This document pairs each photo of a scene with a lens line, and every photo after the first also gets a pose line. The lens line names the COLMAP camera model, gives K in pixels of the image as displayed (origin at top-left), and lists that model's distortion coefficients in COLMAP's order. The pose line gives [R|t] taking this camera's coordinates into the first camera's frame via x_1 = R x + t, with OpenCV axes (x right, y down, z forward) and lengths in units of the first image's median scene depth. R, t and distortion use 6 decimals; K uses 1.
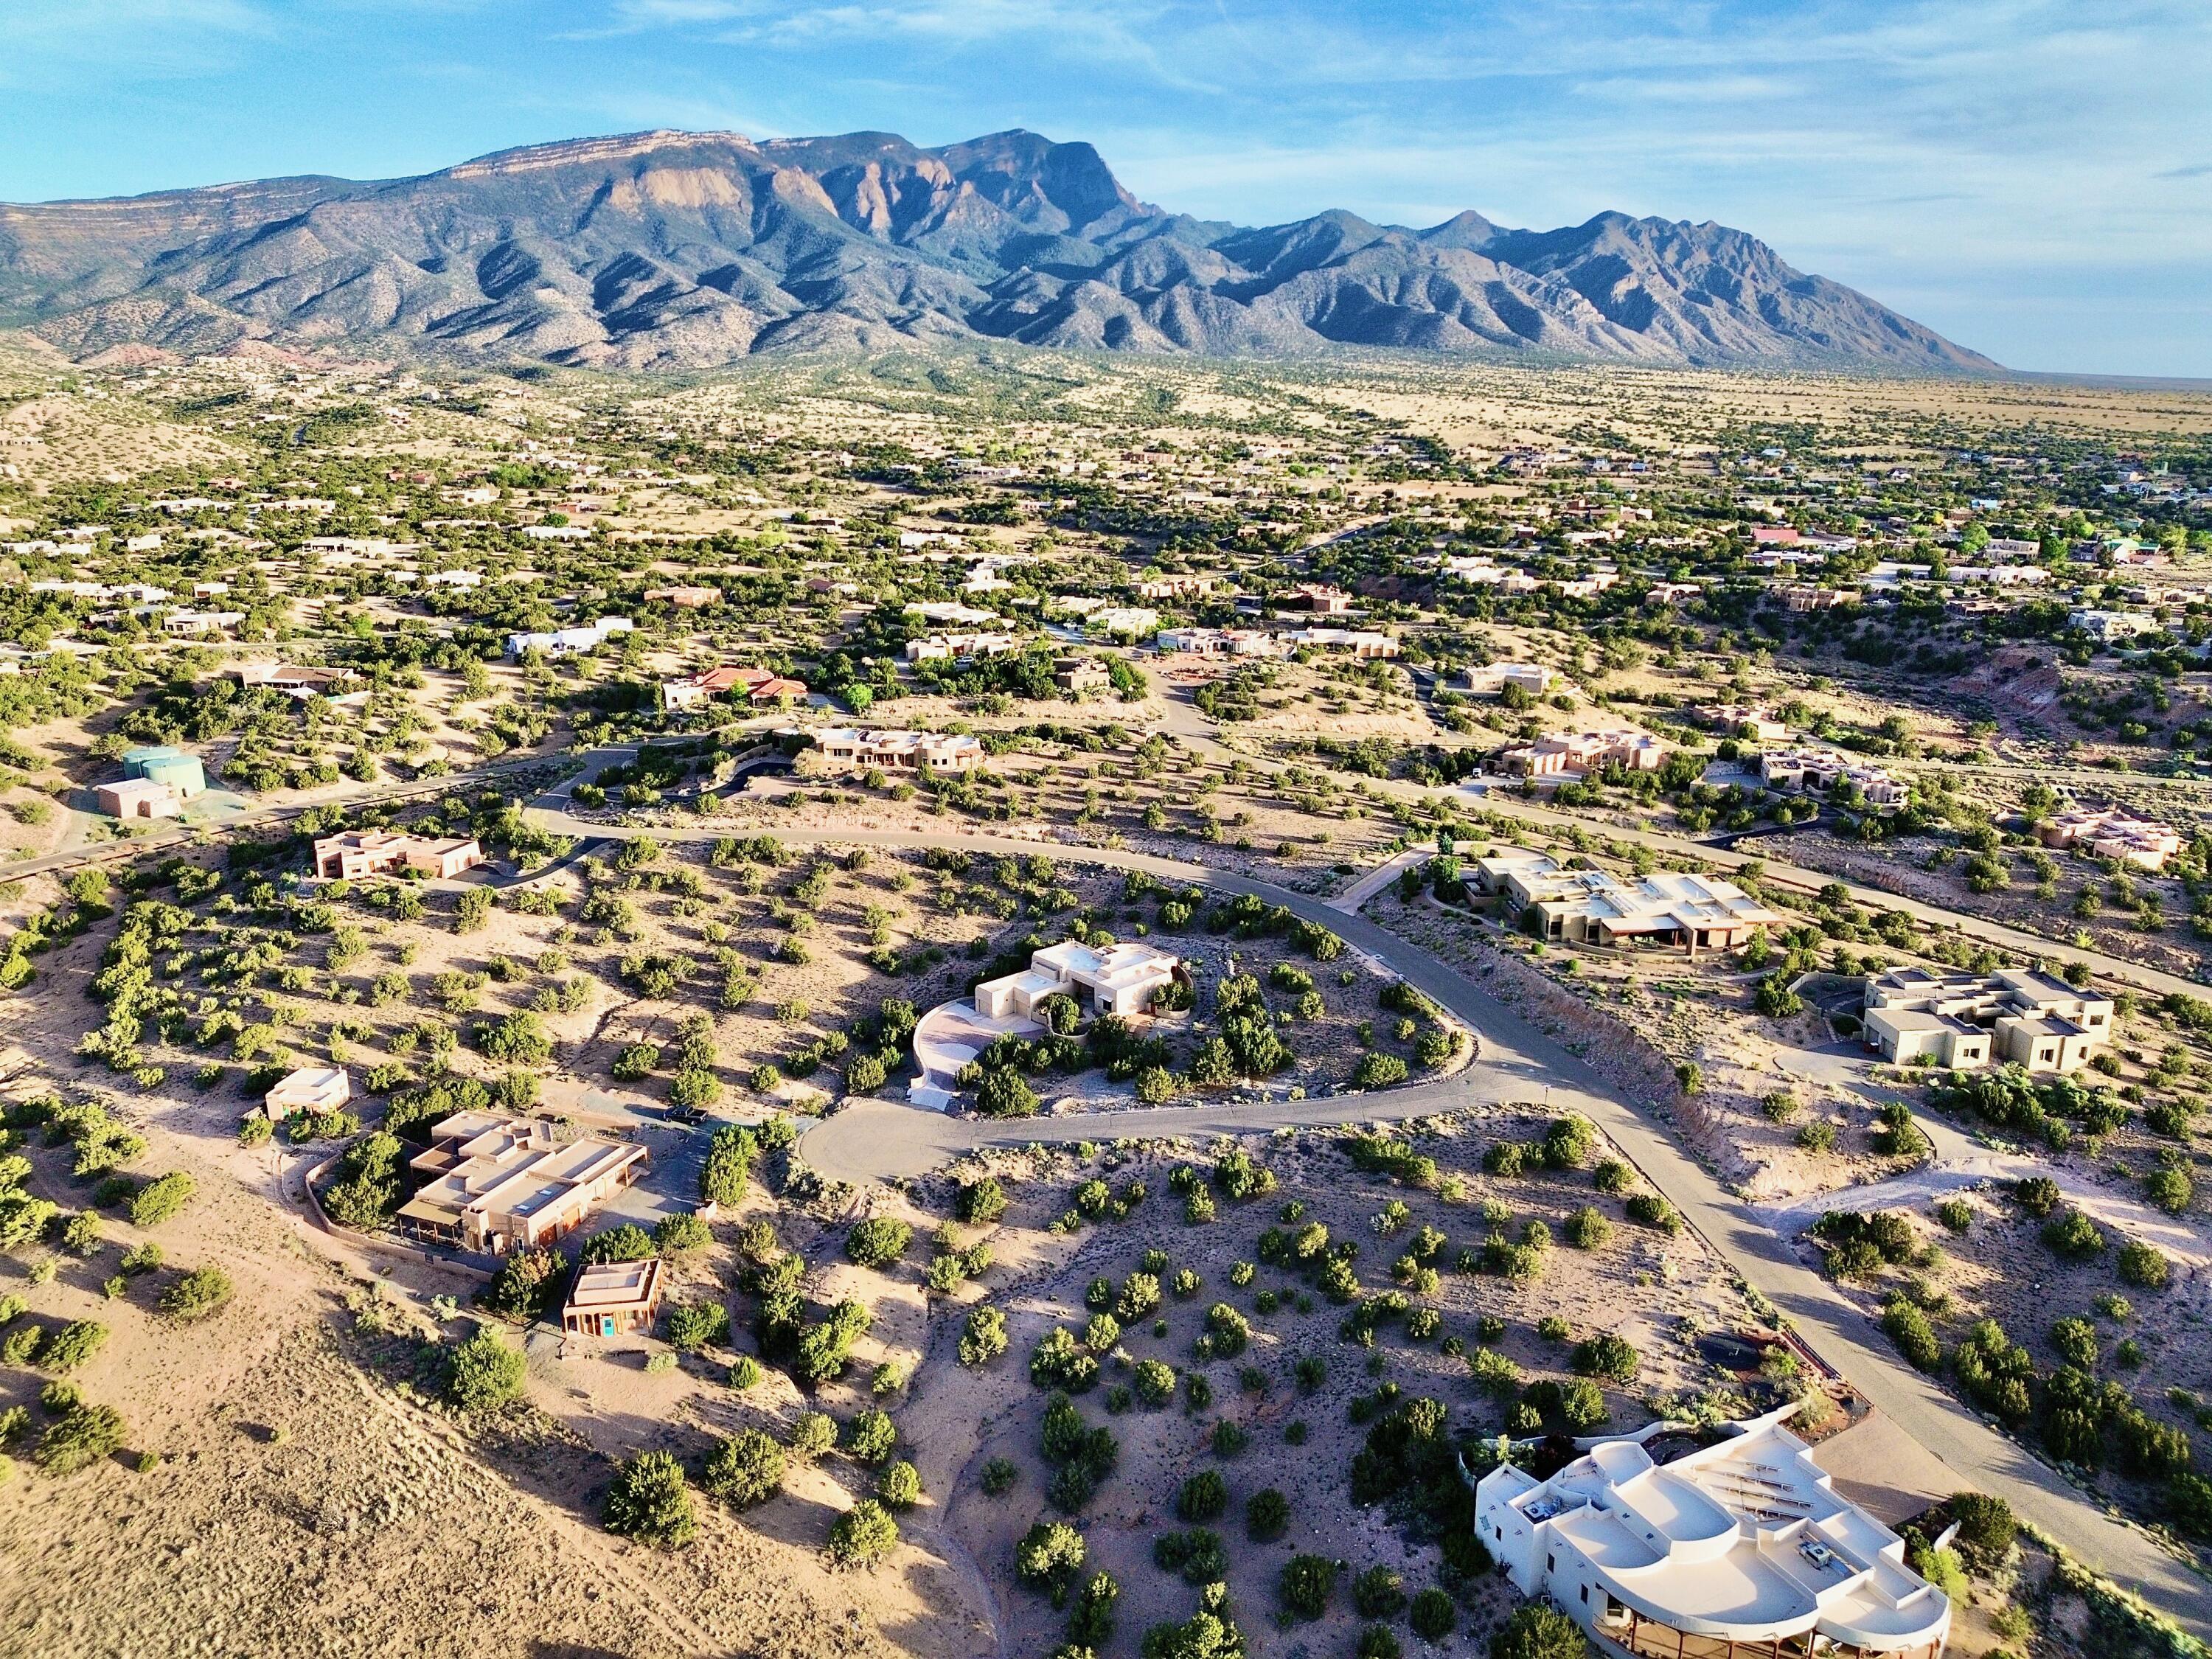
lens RADIAL K [[1553.7, 0, 1101.0], [0, 1553.7, 836.1], [0, 0, 1]] dist [0.082899, -0.089104]
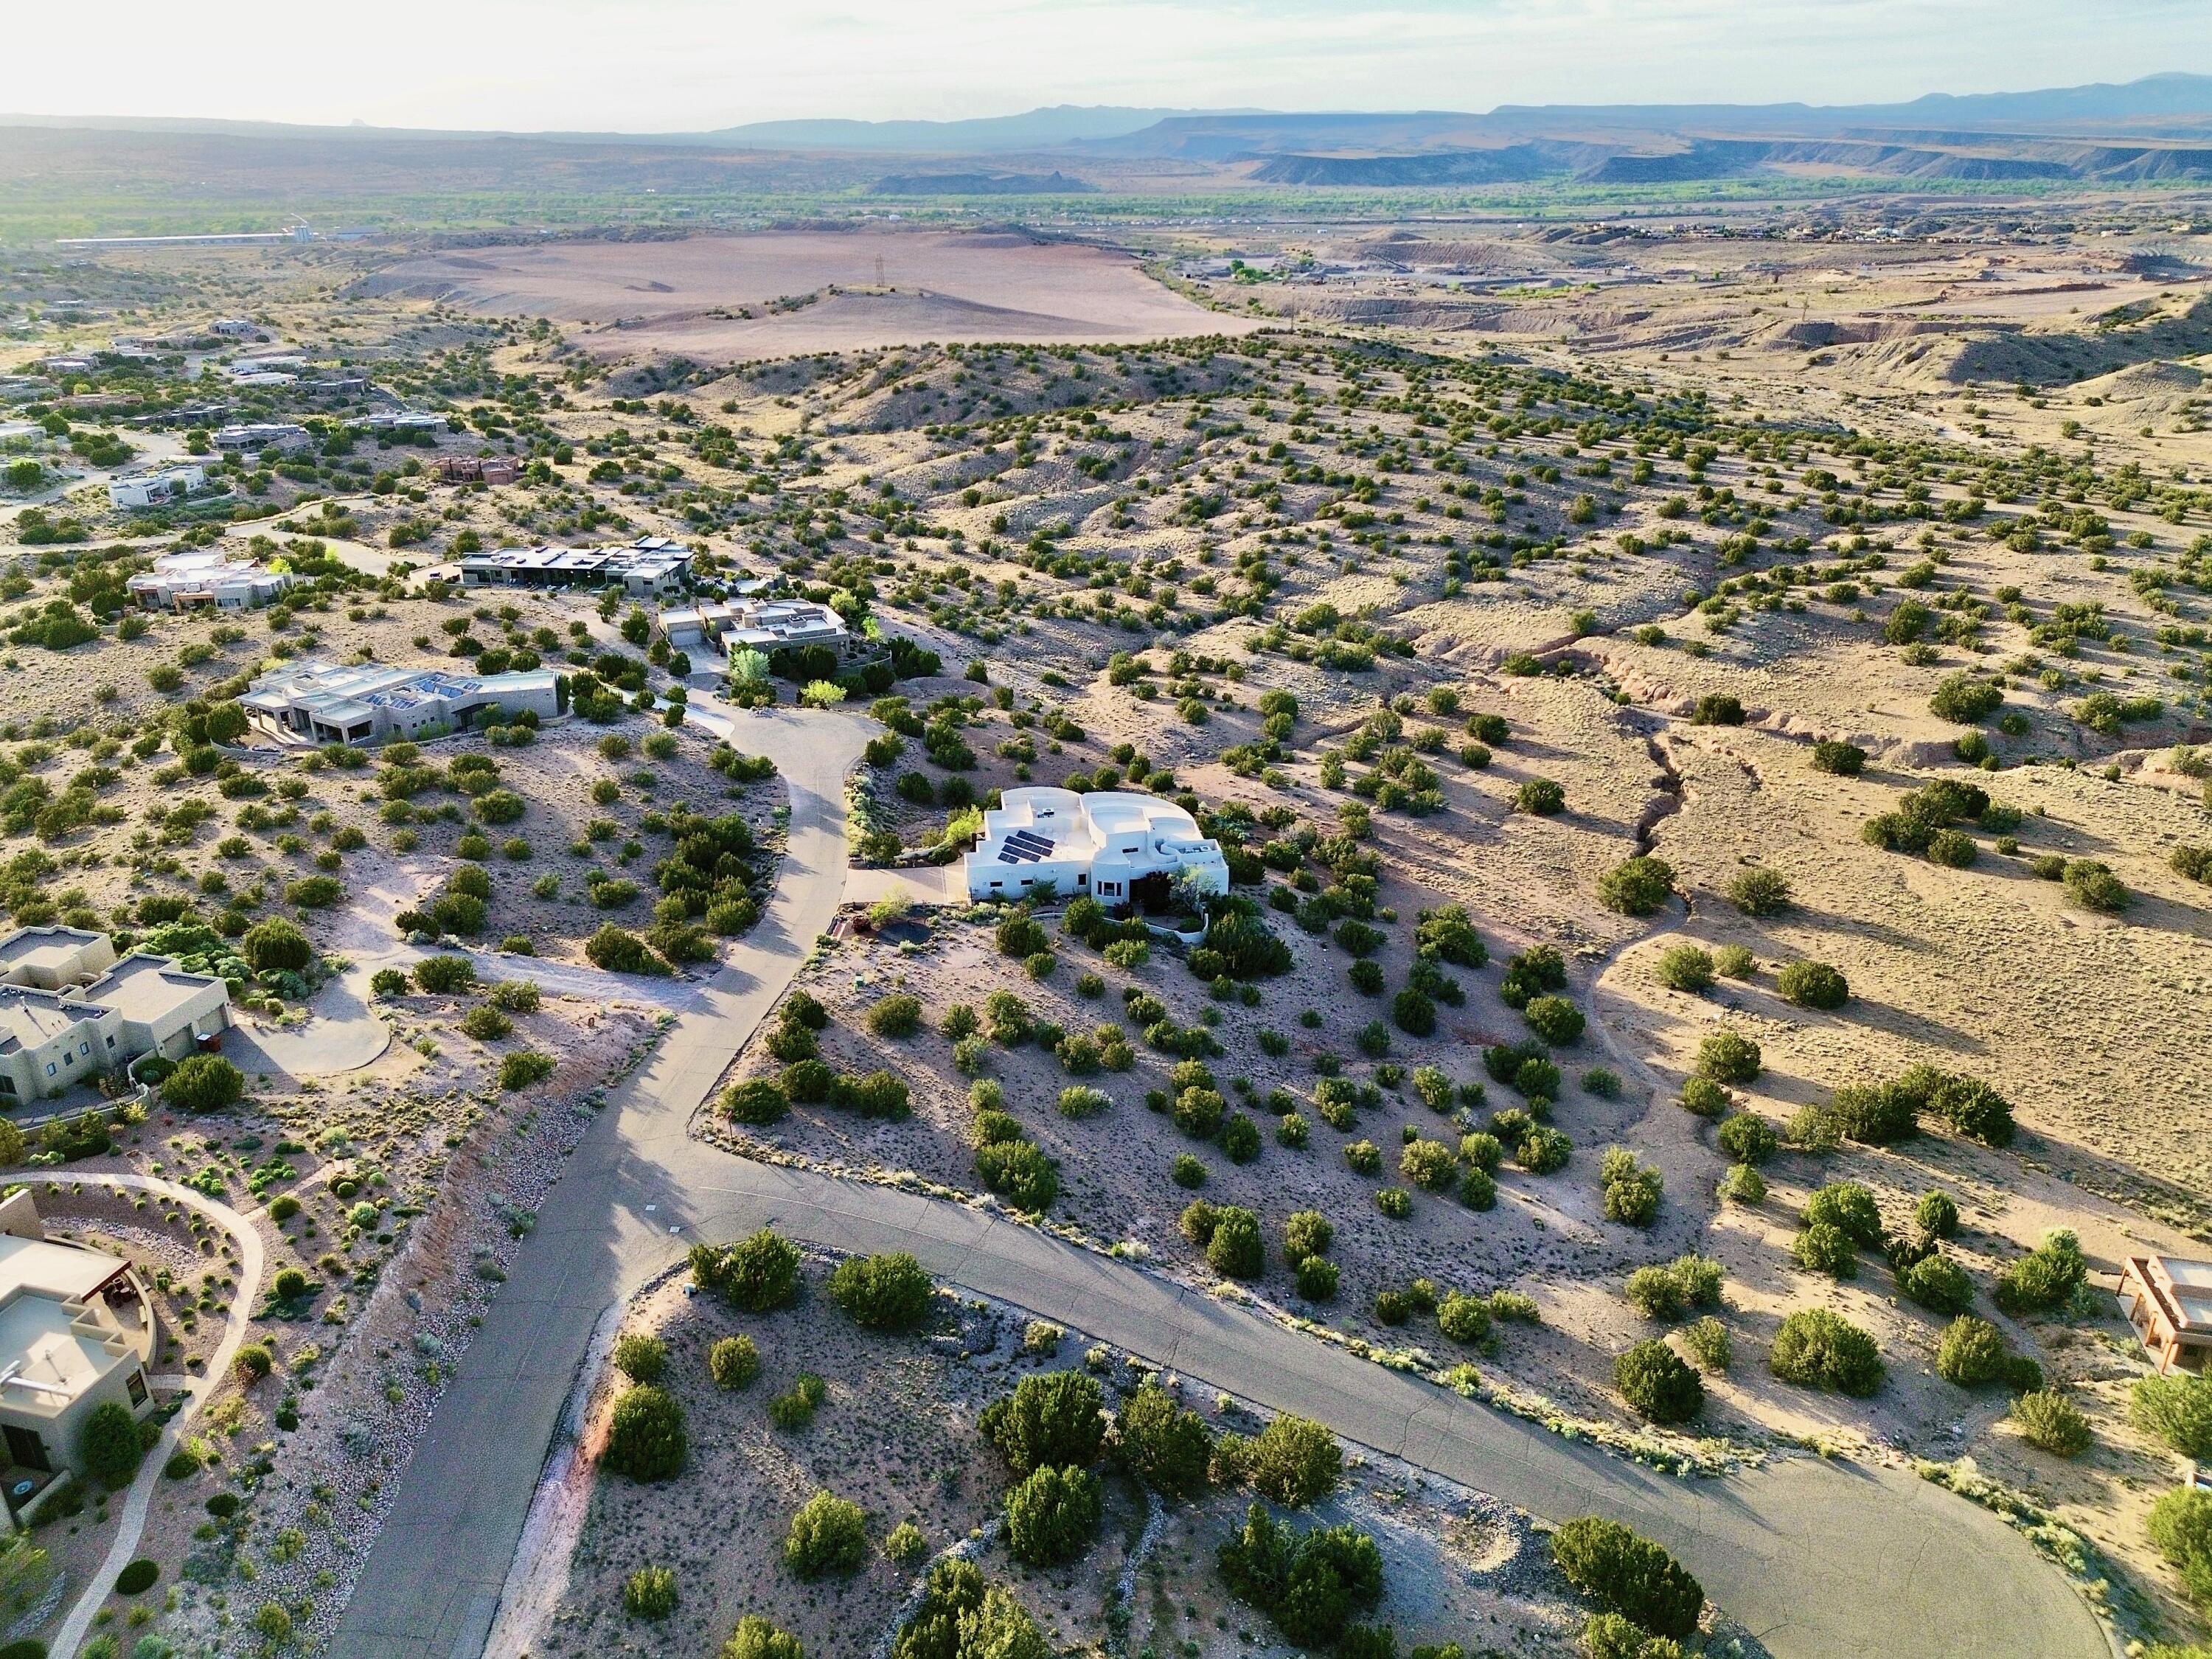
lens RADIAL K [[1553.7, 0, 1101.0], [0, 1553.7, 836.1], [0, 0, 1]] dist [0.082899, -0.089104]
pose [[-0.948820, -0.131761, 0.287019, -0.014999], [0.083695, 0.771412, 0.630808, -0.200654], [-0.304526, 0.622545, -0.720903, 0.883400]]
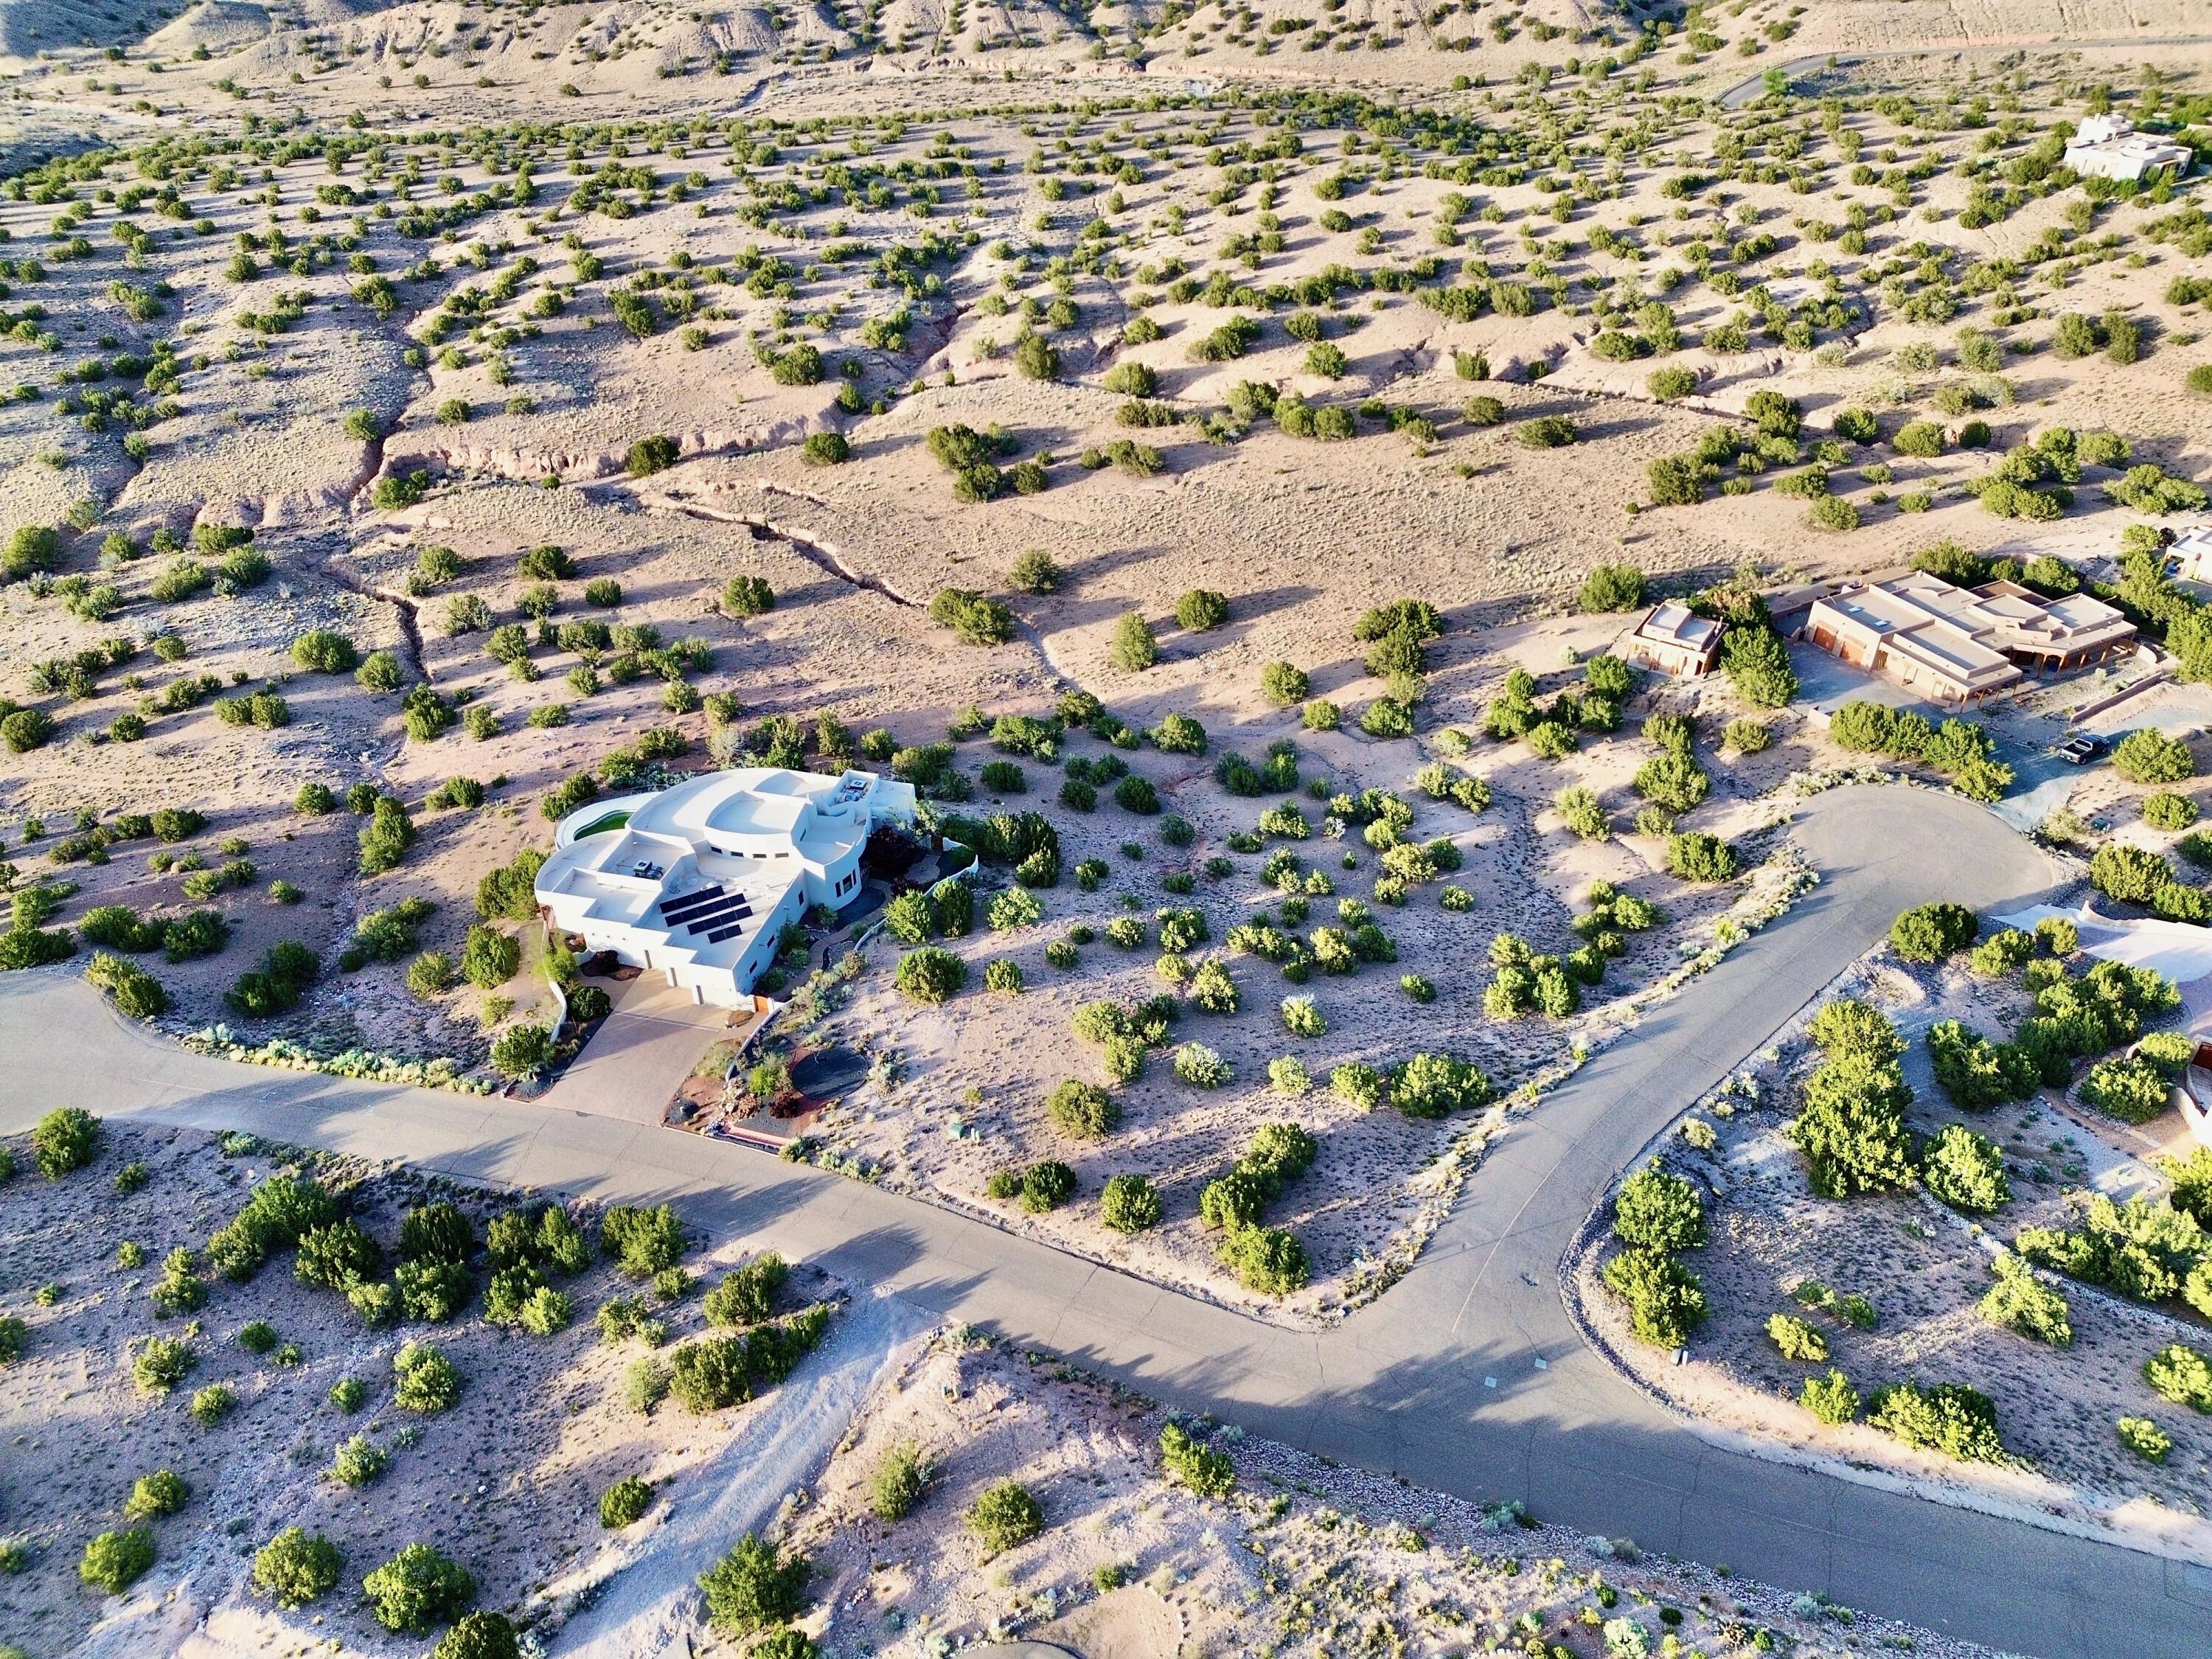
lens RADIAL K [[1558.4, 0, 1106.0], [0, 1558.4, 829.5], [0, 0, 1]] dist [0.074507, -0.085066]
pose [[-0.655852, 0.441848, -0.612069, 0.384277], [-0.199539, 0.680497, 0.705059, -0.175403], [0.728040, 0.584545, -0.358140, 0.686675]]
